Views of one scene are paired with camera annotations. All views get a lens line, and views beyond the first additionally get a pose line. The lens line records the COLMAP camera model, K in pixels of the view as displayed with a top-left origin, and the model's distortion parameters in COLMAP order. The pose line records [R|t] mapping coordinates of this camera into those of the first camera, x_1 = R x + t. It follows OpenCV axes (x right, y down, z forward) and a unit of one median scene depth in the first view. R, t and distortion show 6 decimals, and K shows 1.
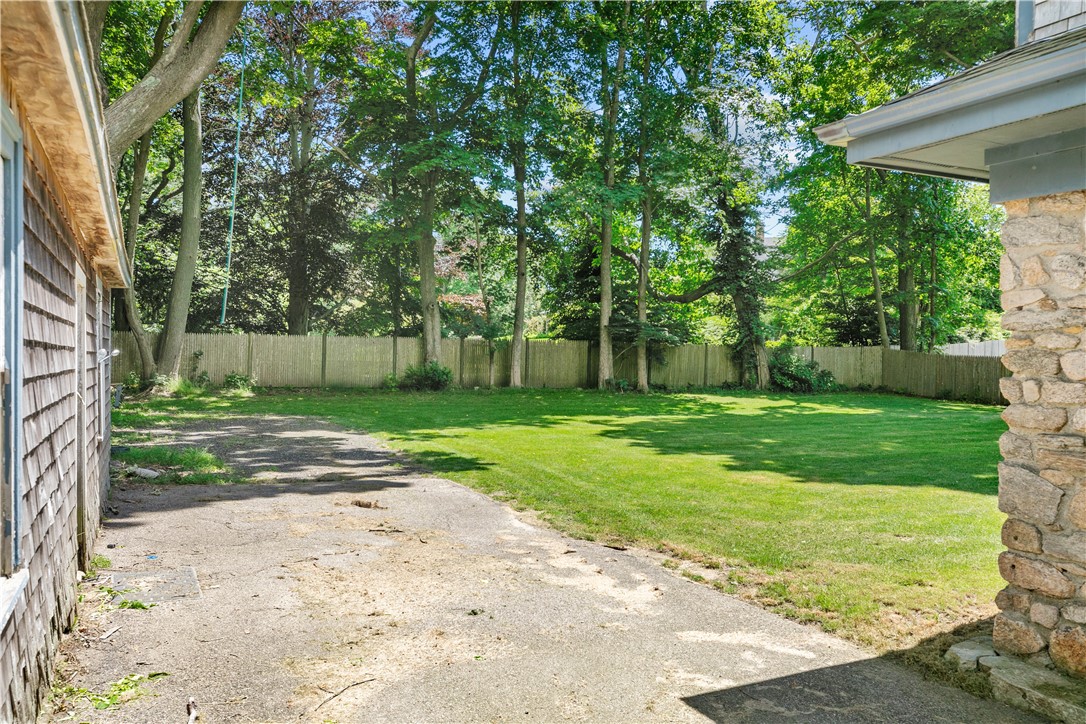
lens RADIAL K [[818.3, 0, 543.0], [0, 818.3, 361.4], [0, 0, 1]] dist [0.015493, 0.003429]
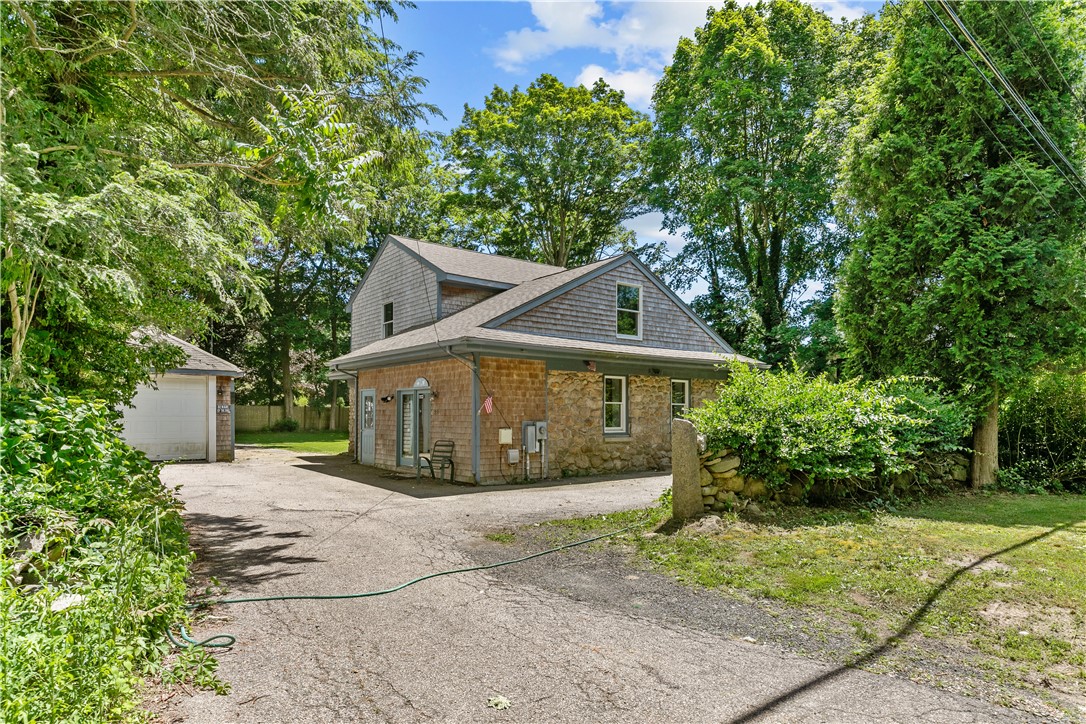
lens RADIAL K [[619.7, 0, 542.2], [0, 619.7, 410.5], [0, 0, 1]] dist [0.000518, 0.000000]
pose [[0.976115, -0.008941, 0.217069, 0.141874], [0.013086, 0.999758, -0.017664, 0.016968], [-0.216859, 0.020082, 0.975996, -0.628669]]
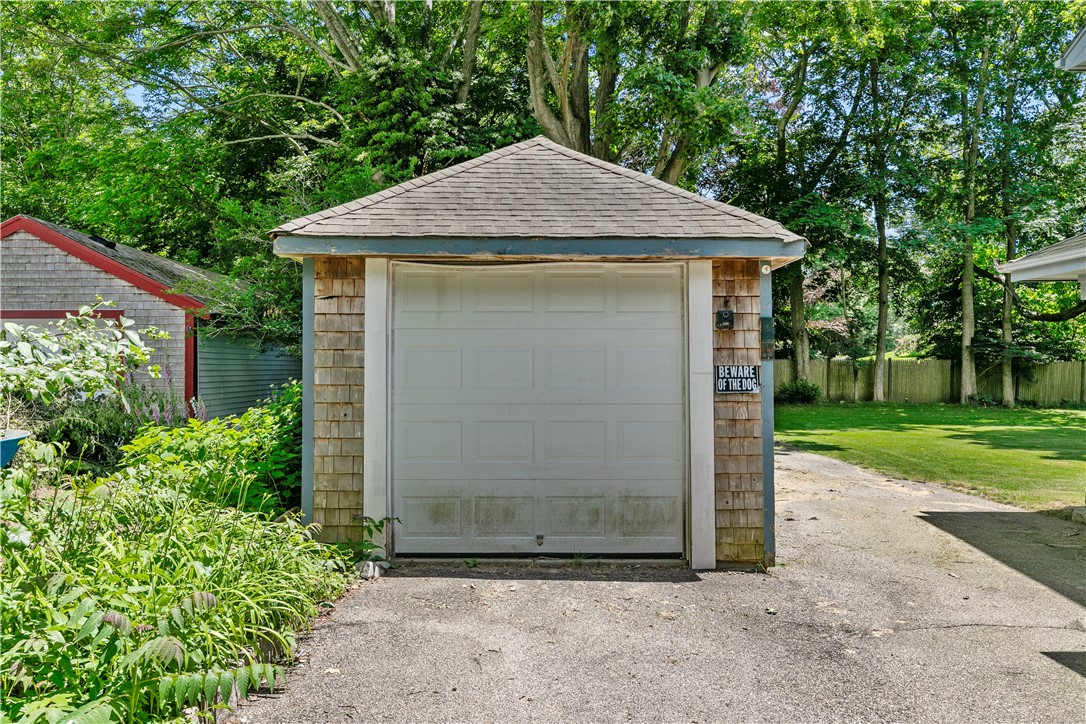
lens RADIAL K [[818.3, 0, 543.0], [0, 818.3, 361.4], [0, 0, 1]] dist [0.015493, 0.003429]
pose [[0.906455, -0.014780, -0.422044, 0.025299], [0.004297, 0.999658, -0.025779, 0.002893], [0.422281, 0.021554, 0.906209, -0.228091]]
